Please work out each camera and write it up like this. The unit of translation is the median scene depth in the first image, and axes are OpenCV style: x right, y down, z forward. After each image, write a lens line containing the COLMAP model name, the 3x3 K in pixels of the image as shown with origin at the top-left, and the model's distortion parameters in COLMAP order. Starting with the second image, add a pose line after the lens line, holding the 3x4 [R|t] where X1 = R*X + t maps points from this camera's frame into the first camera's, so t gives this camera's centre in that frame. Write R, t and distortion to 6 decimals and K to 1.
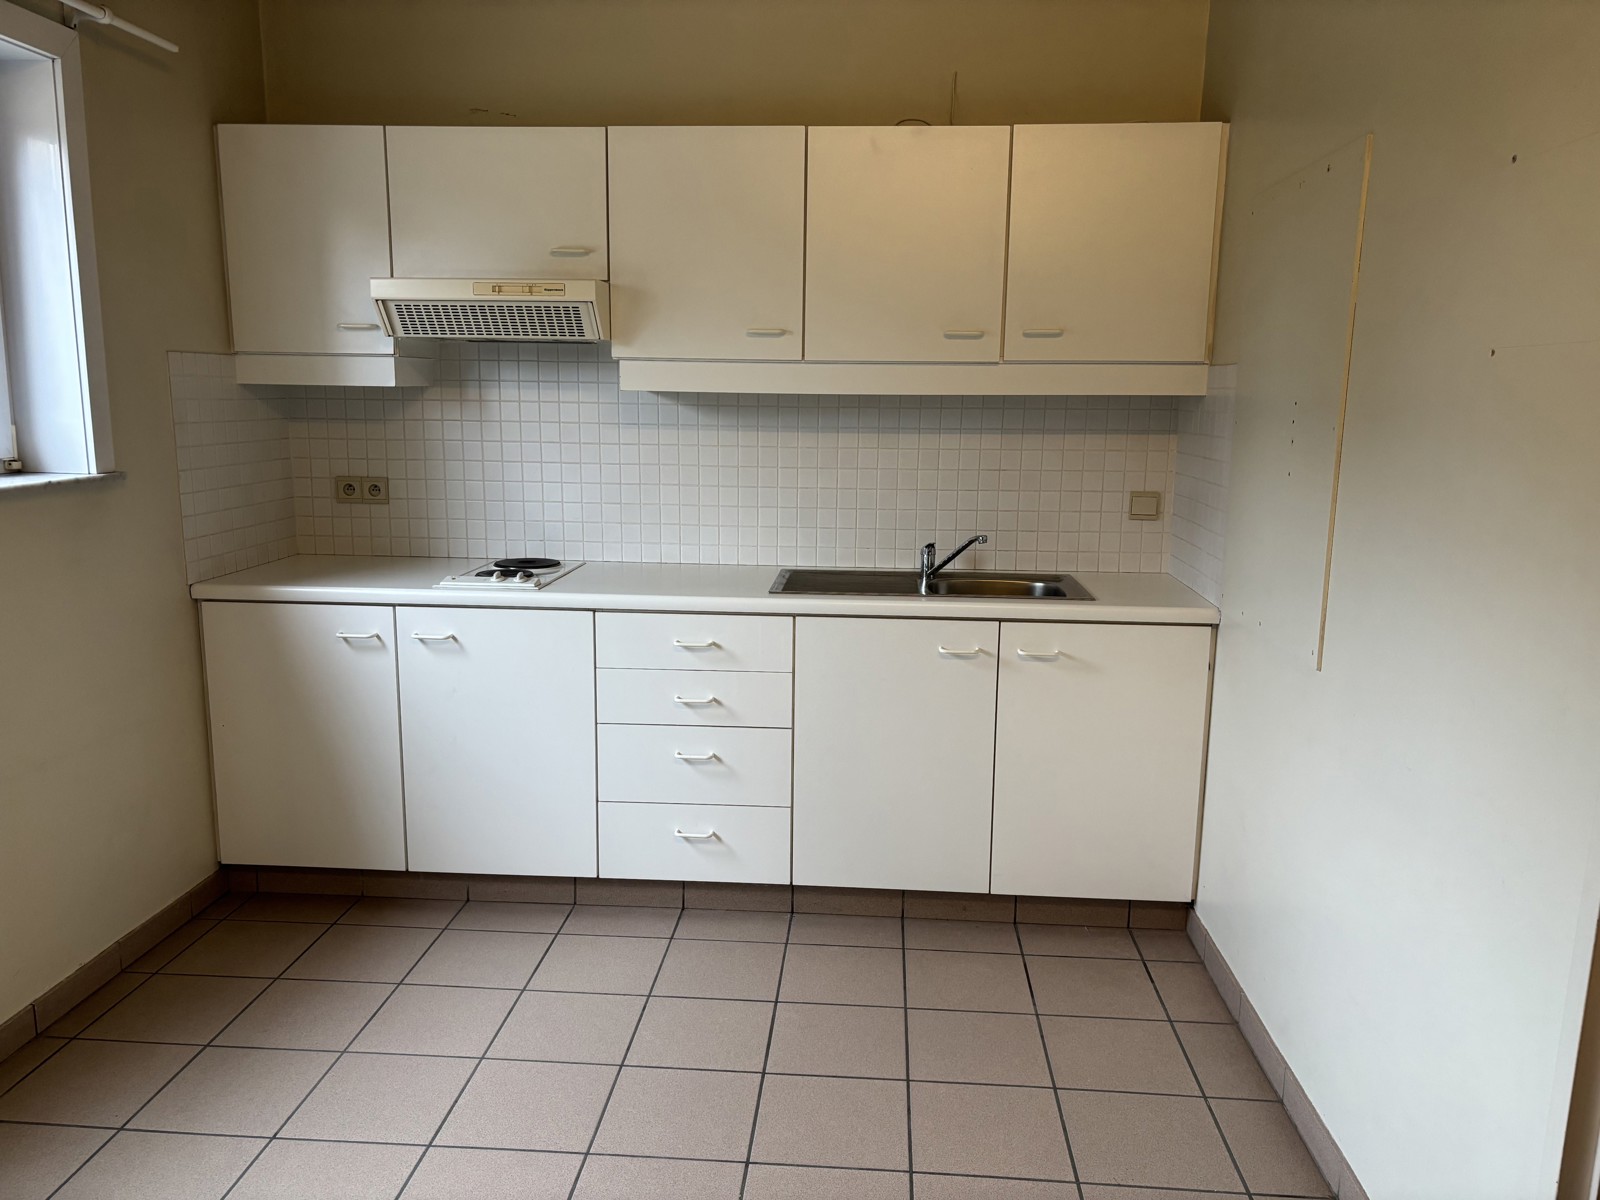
lens RADIAL K [[1211.1, 0, 795.4], [0, 1211.1, 627.3], [0, 0, 1]] dist [0.031328, -0.021784]
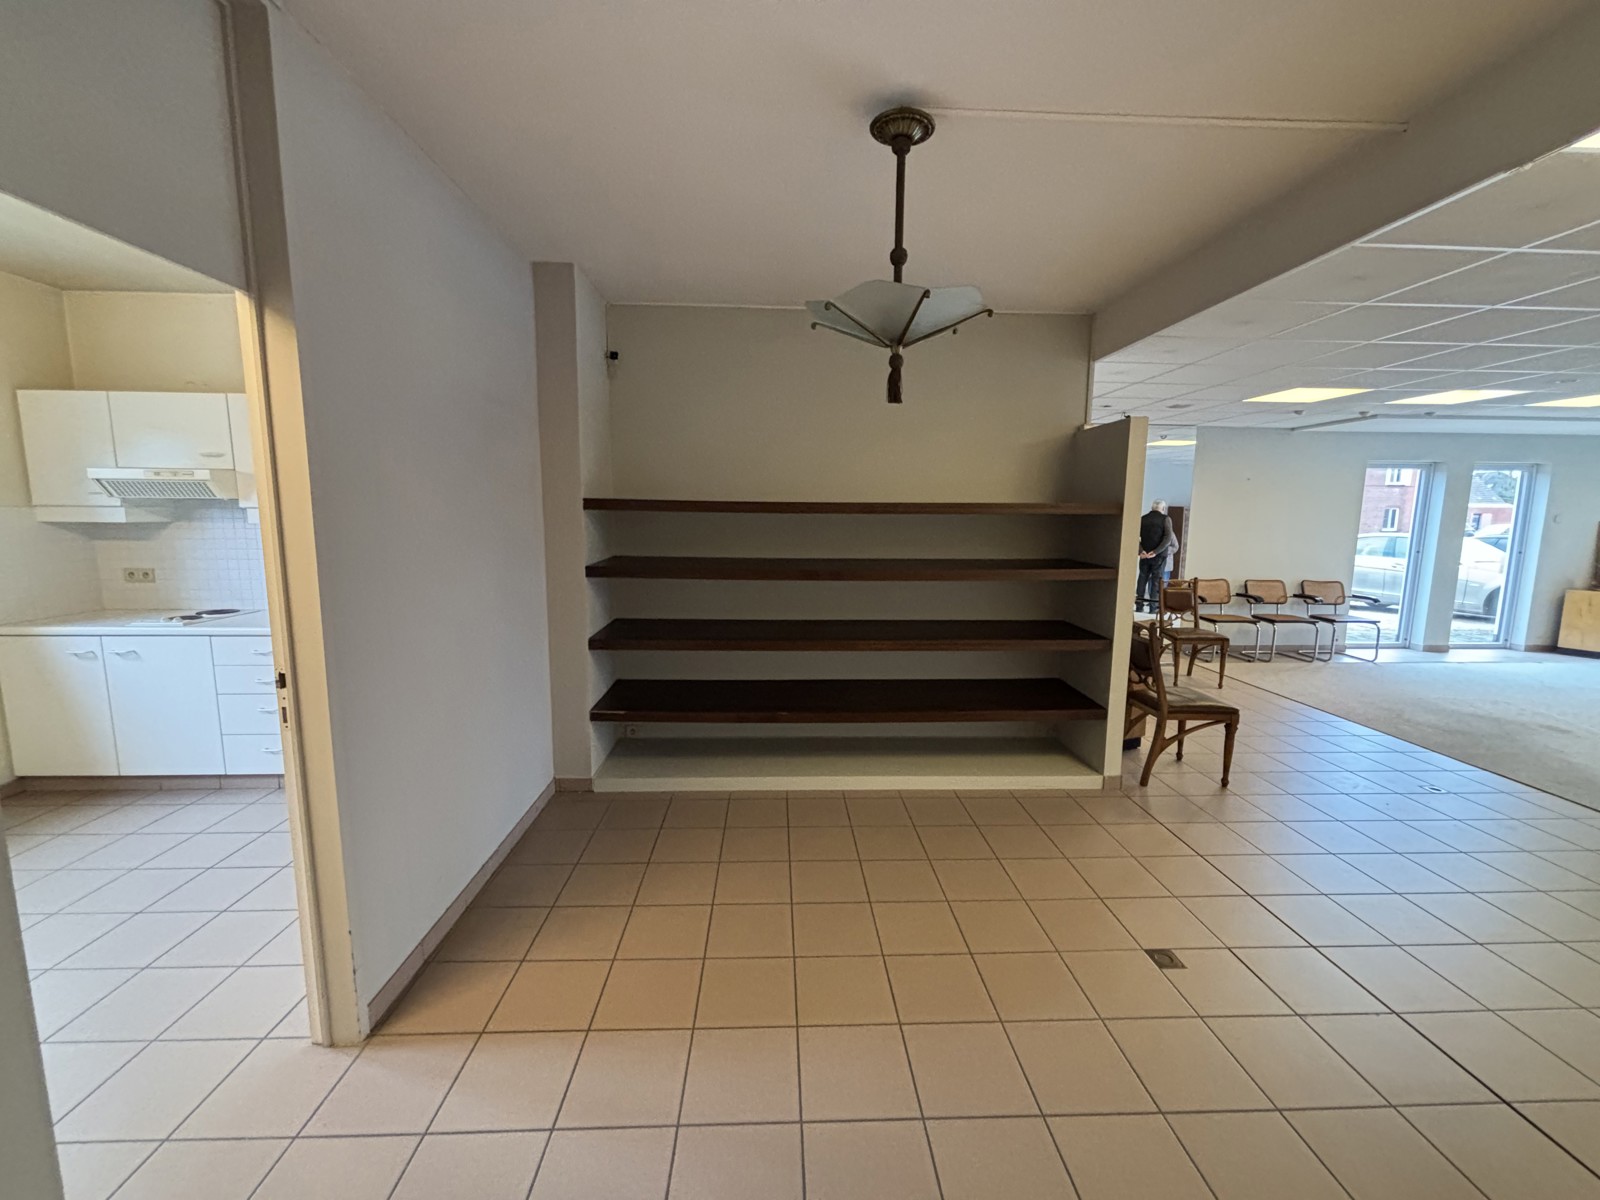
lens RADIAL K [[647.1, 0, 801.5], [0, 647.1, 604.9], [0, 0, 1]] dist [-0.002108, -0.000436]
pose [[0.993713, -0.020178, 0.110122, 0.629191], [0.025804, 0.998421, -0.049902, 0.012176], [-0.108941, 0.052430, 0.992665, -0.129783]]
